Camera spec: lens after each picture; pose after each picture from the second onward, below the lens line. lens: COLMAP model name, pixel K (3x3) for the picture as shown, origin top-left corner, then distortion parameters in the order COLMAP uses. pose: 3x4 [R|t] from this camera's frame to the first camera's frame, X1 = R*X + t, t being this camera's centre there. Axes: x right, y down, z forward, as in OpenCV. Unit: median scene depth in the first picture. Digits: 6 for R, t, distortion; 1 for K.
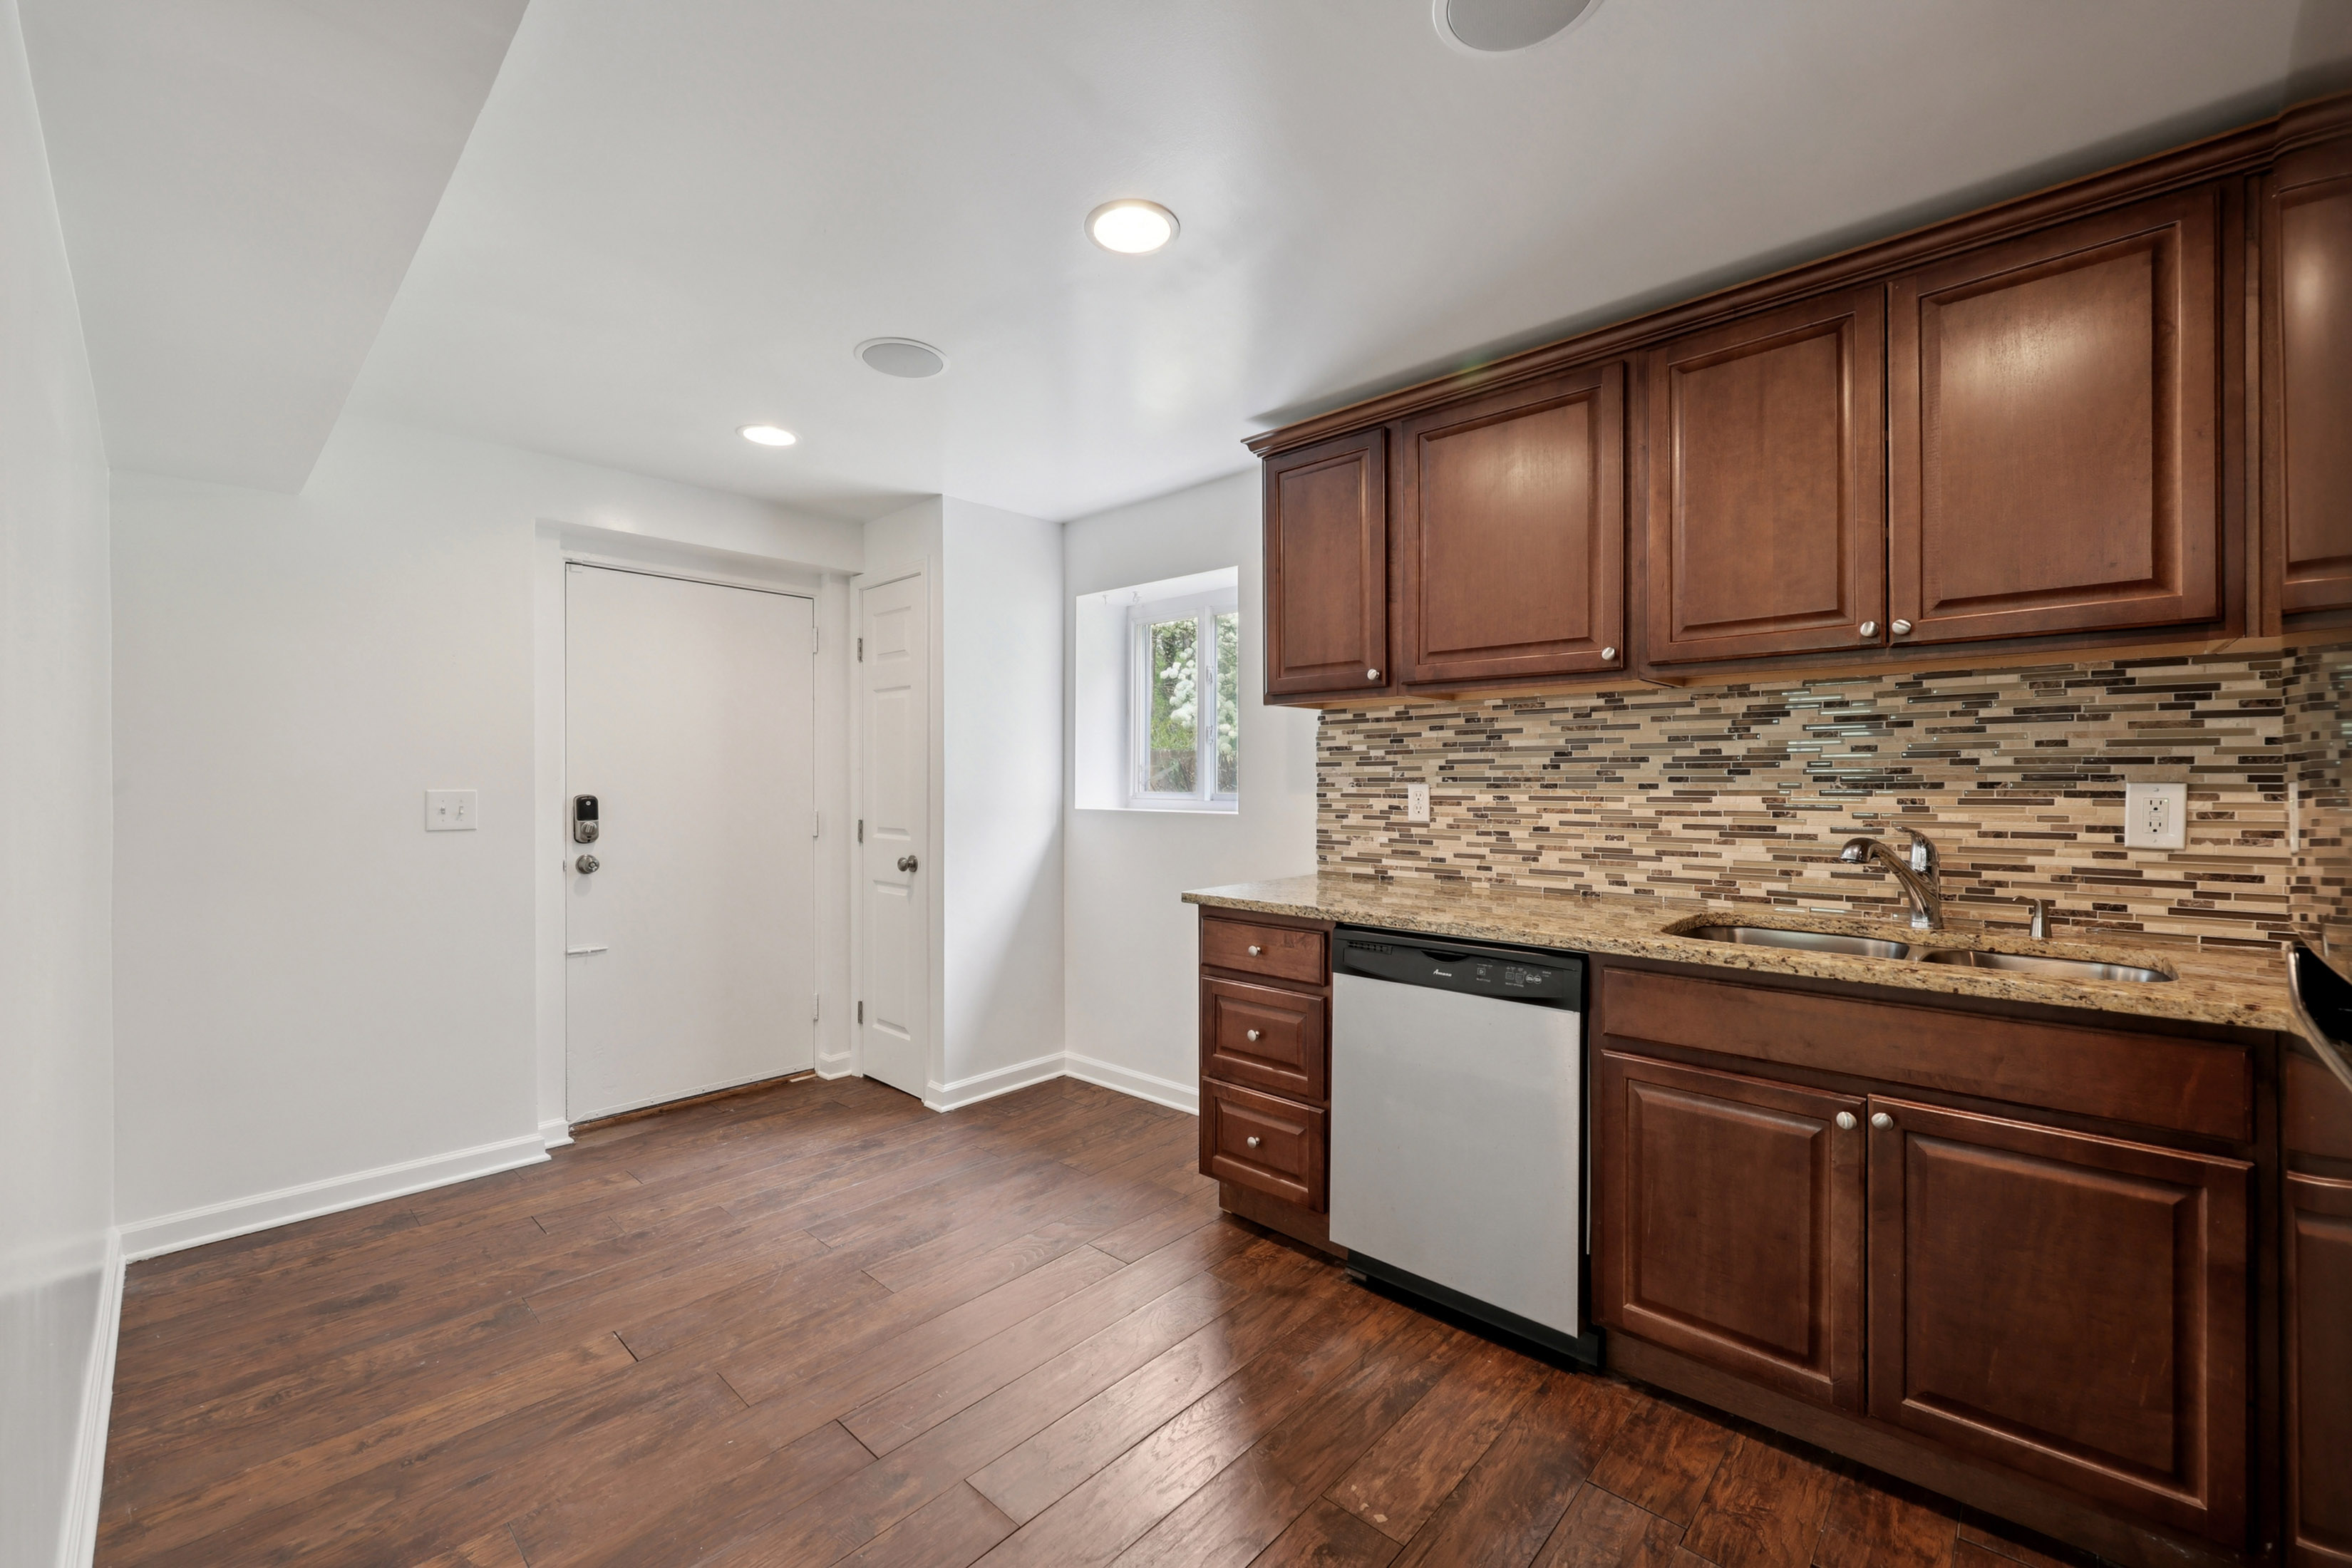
lens RADIAL K [[969.1, 0, 1176.8], [0, 969.1, 781.5], [0, 0, 1]] dist [0.000172, -0.000061]
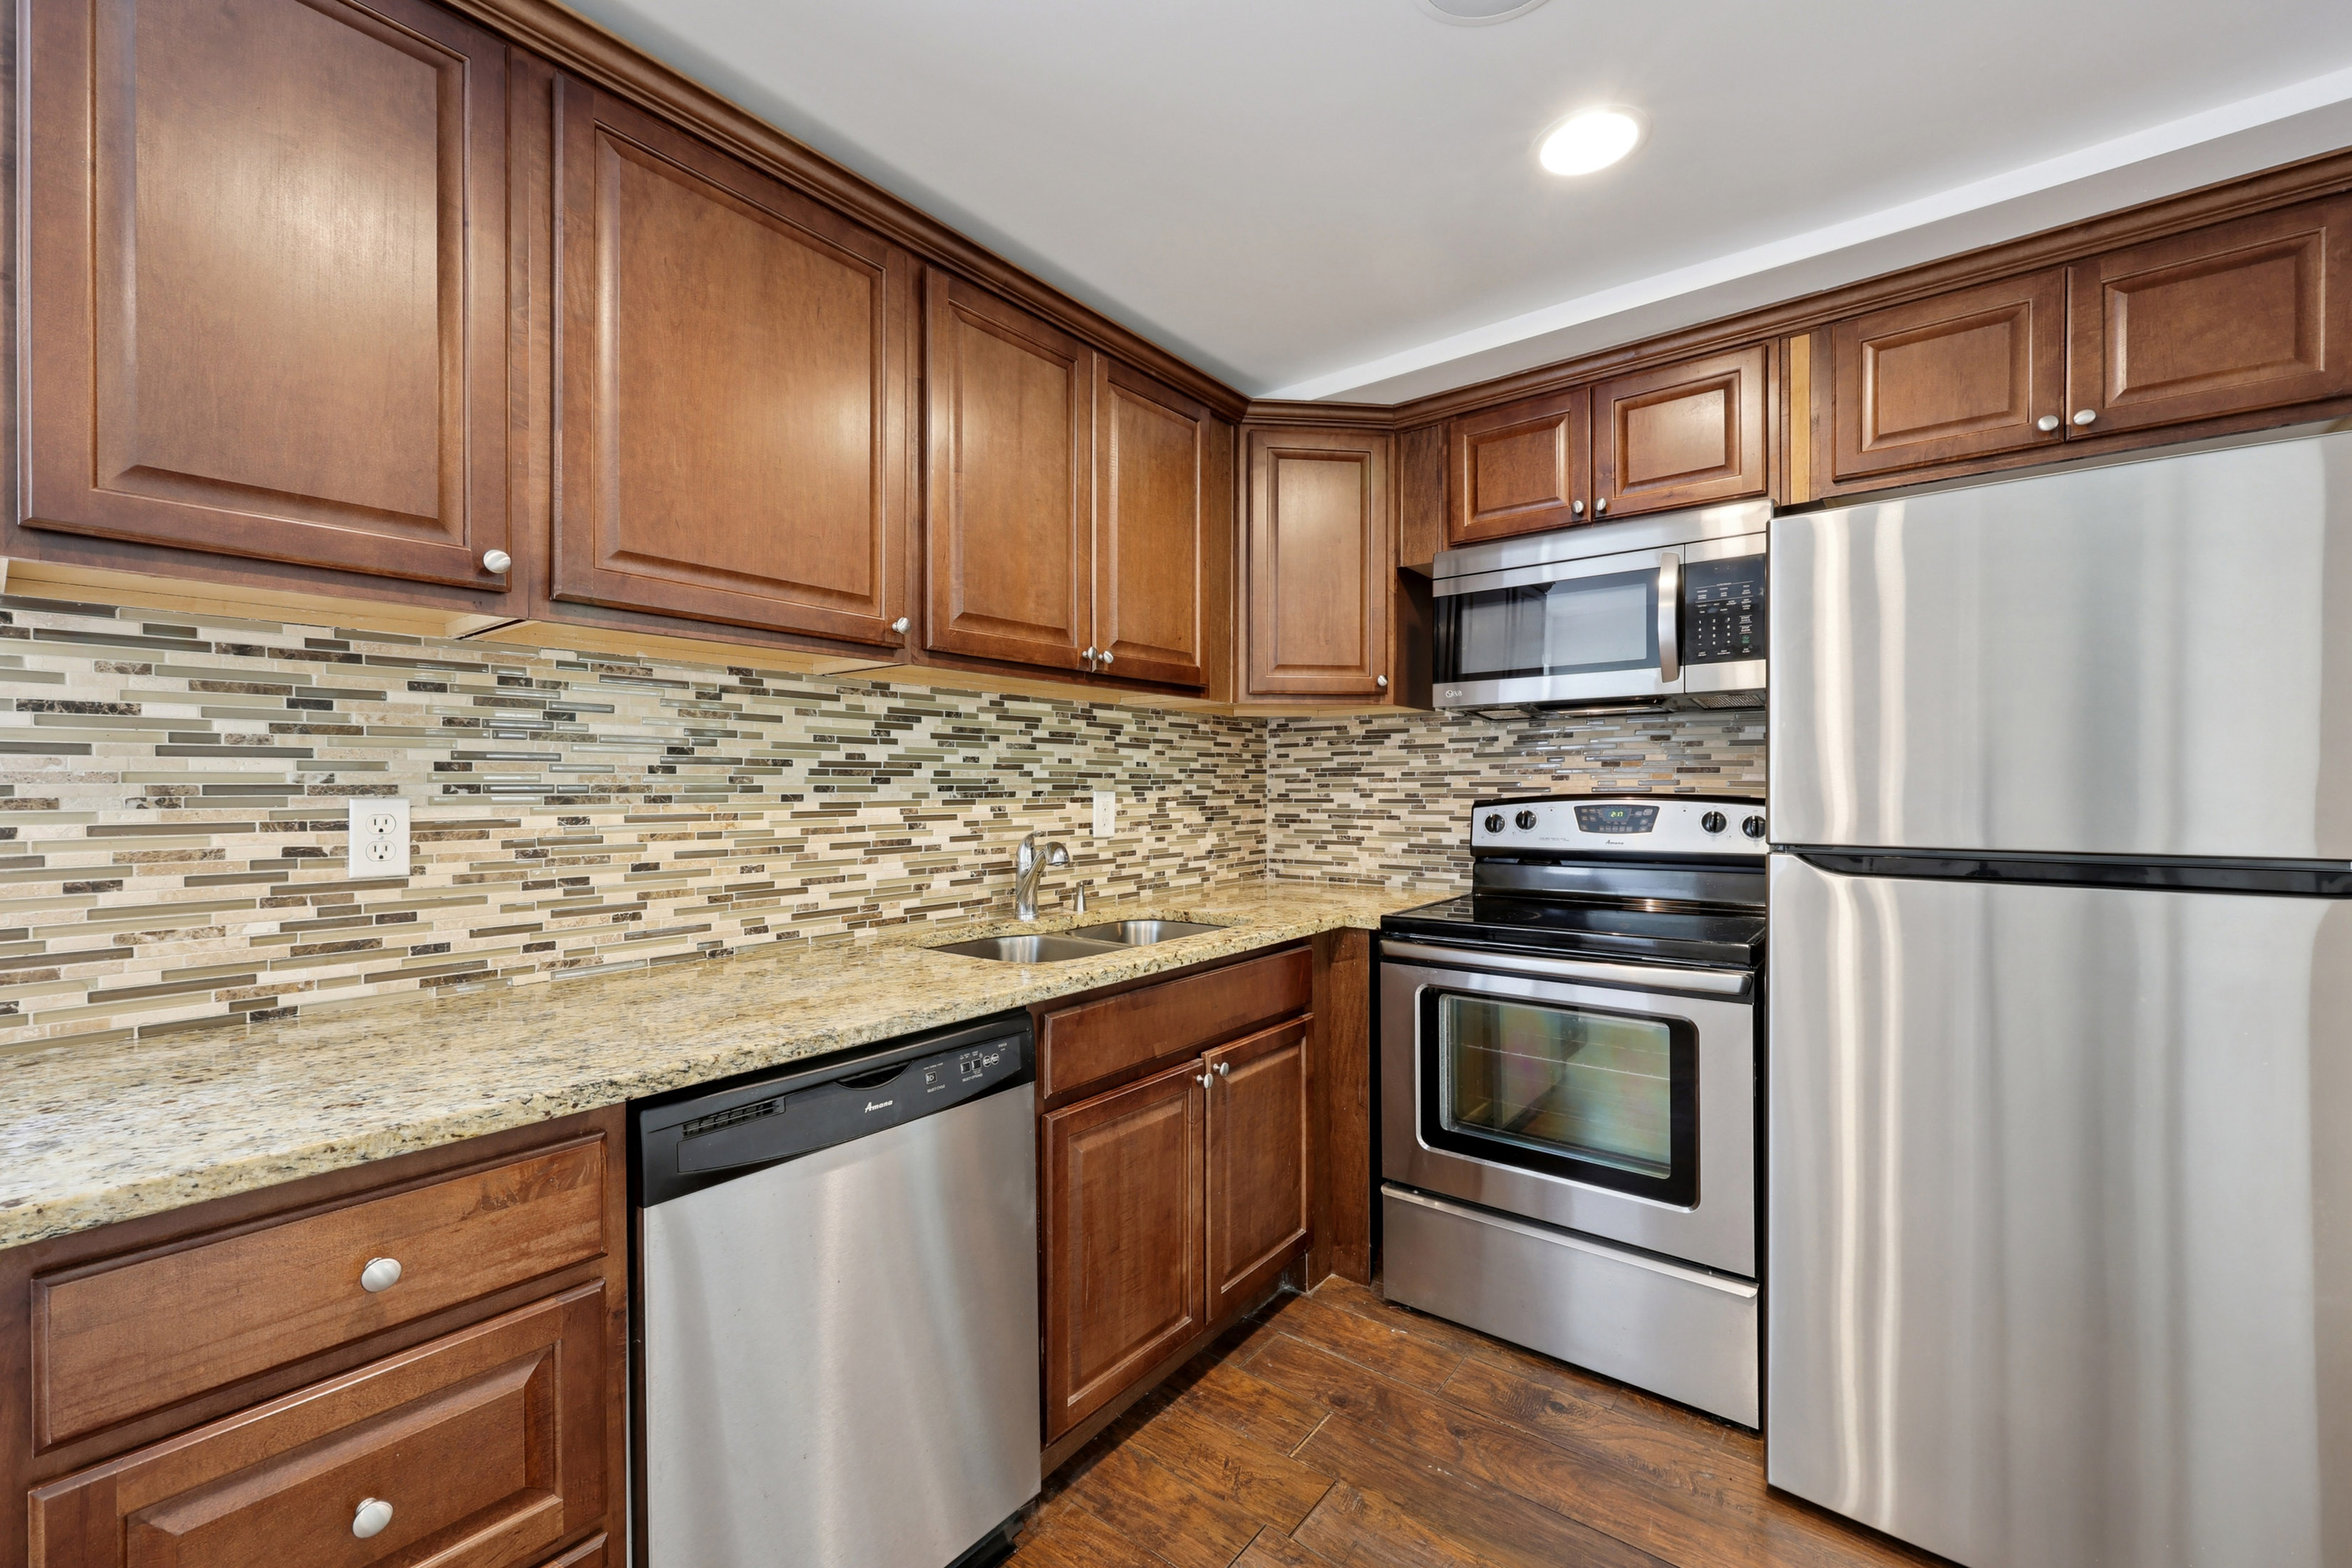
lens RADIAL K [[969.1, 0, 1165.5], [0, 969.1, 791.4], [0, 0, 1]] dist [0.000172, -0.000061]
pose [[-0.089844, -0.000884, 0.995955, -0.310585], [0.004503, 0.999989, 0.001293, 0.000121], [-0.995946, 0.004601, -0.089839, 0.774827]]
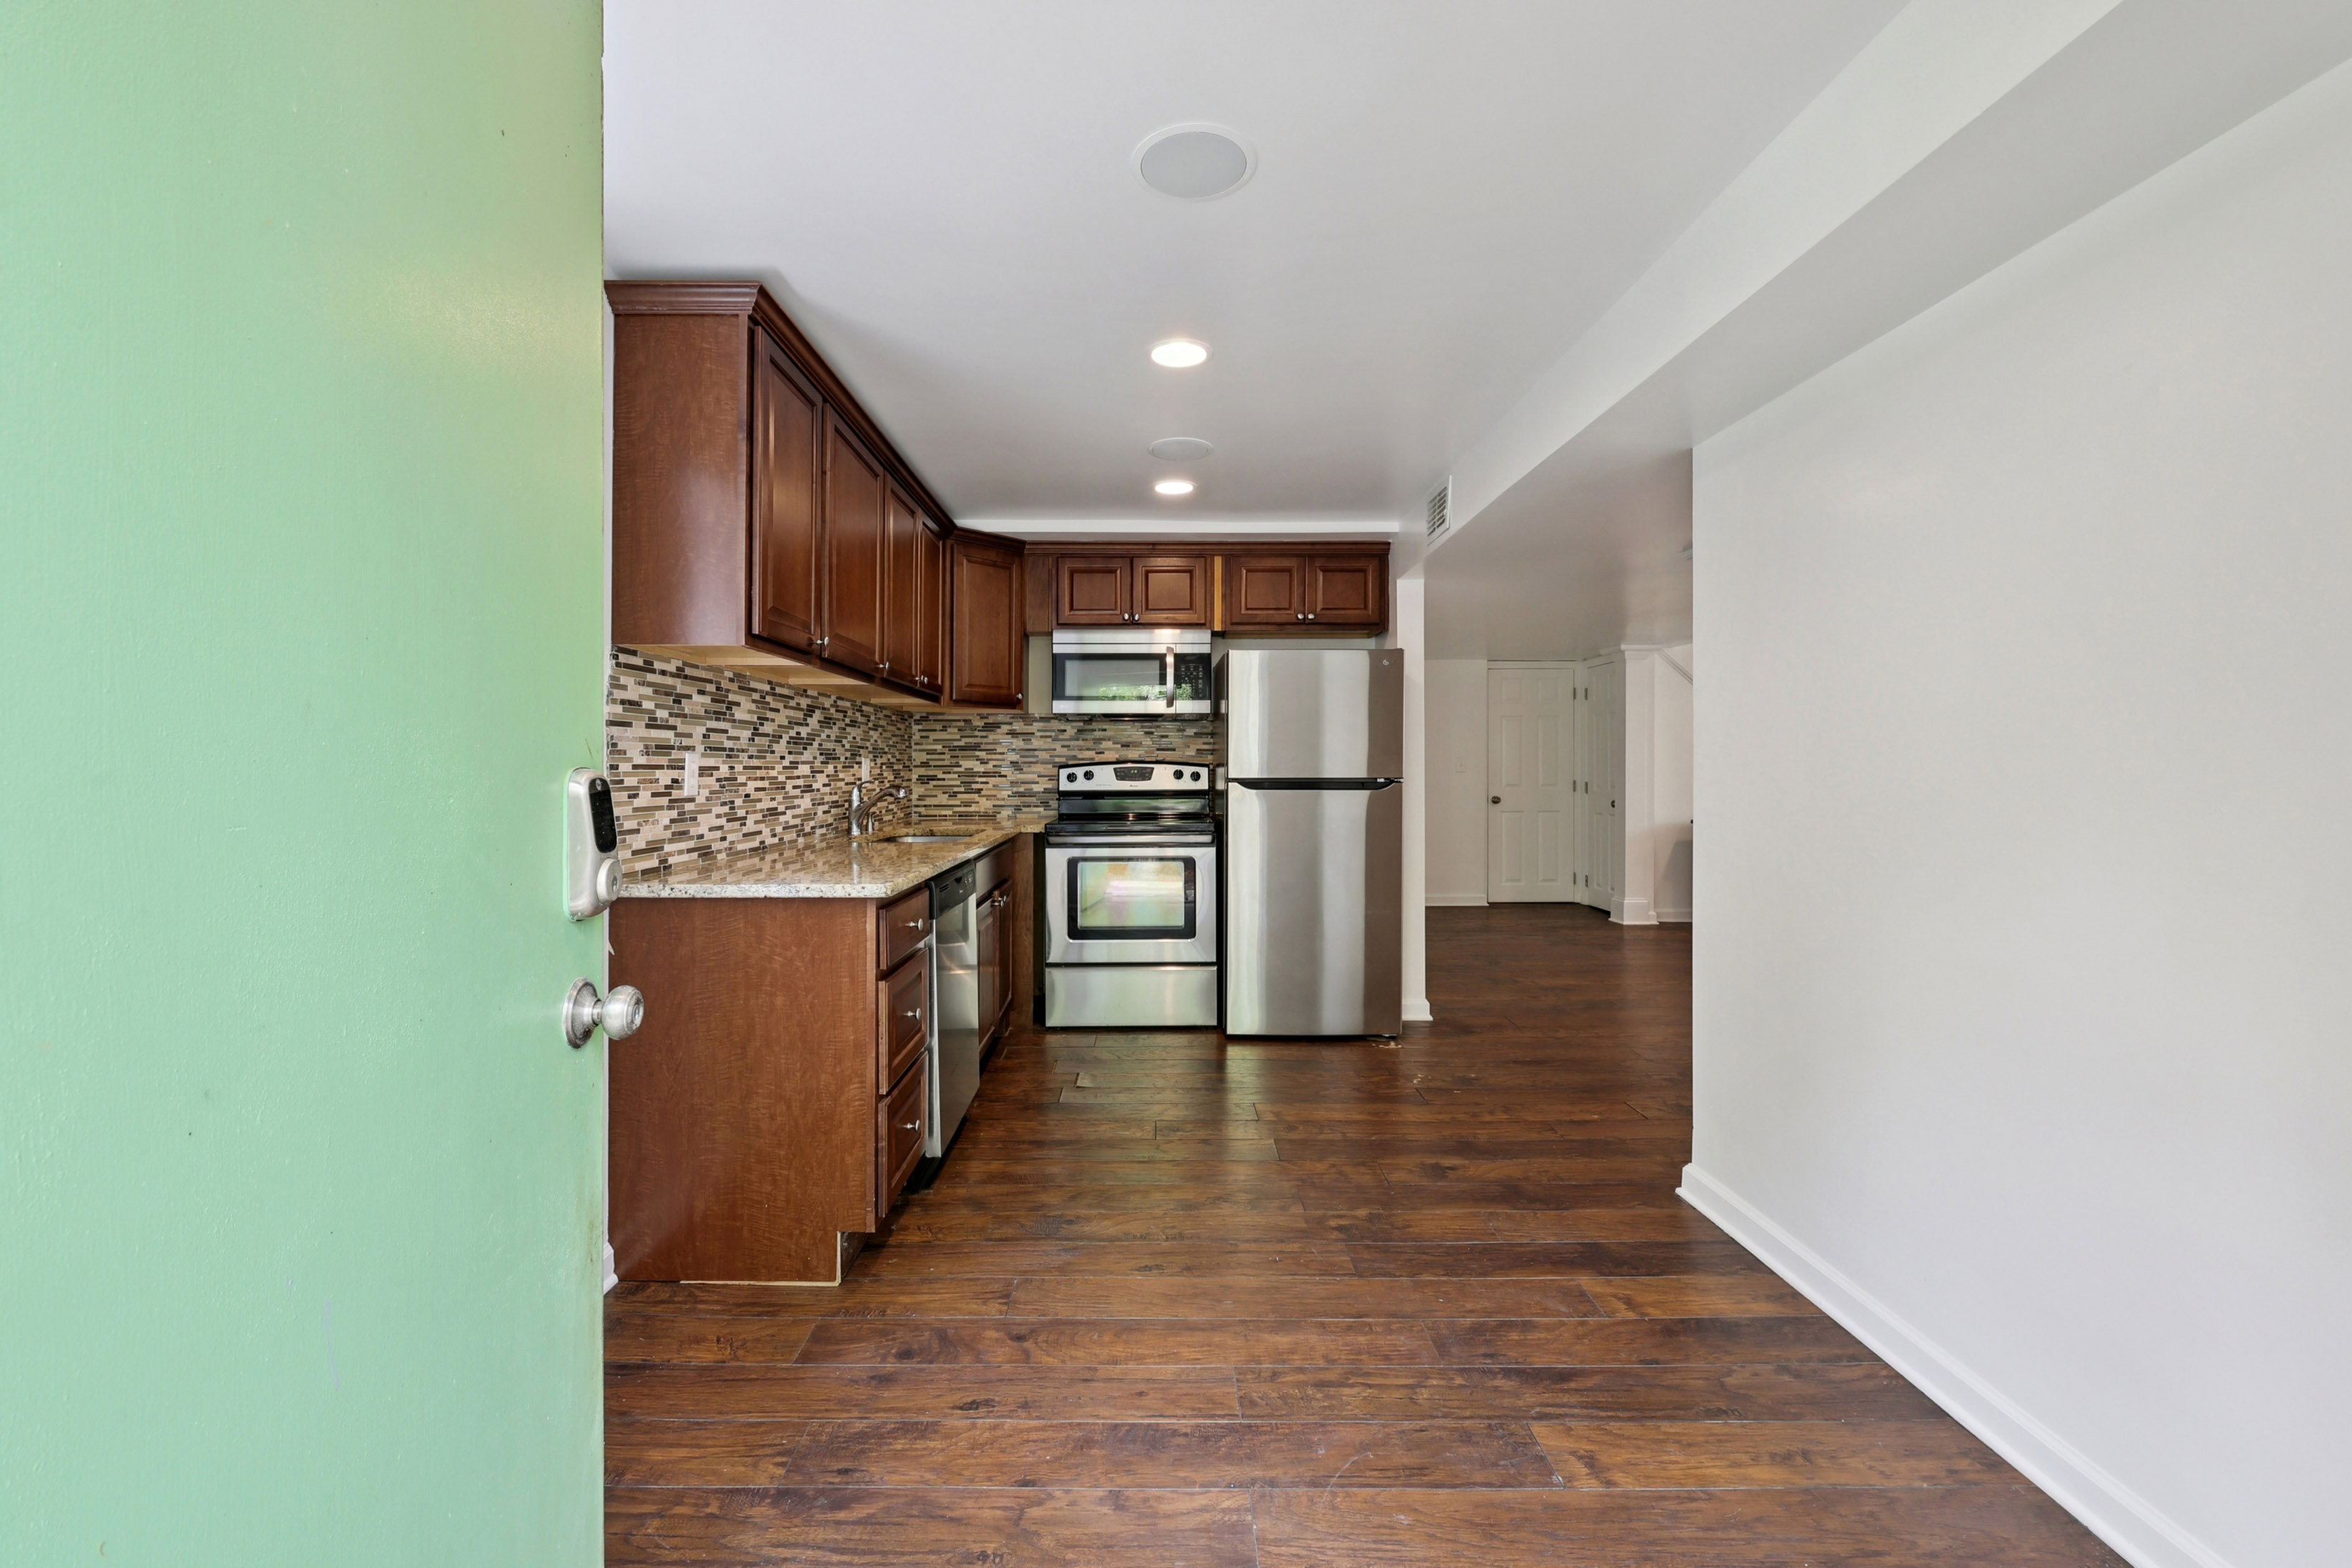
lens RADIAL K [[969.1, 0, 1156.0], [0, 969.1, 767.4], [0, 0, 1]] dist [0.000172, -0.000061]
pose [[-0.691177, 0.002856, 0.722680, -0.800852], [0.003083, 0.999995, -0.001004, 0.020767], [-0.722679, 0.001534, -0.691182, 1.539912]]
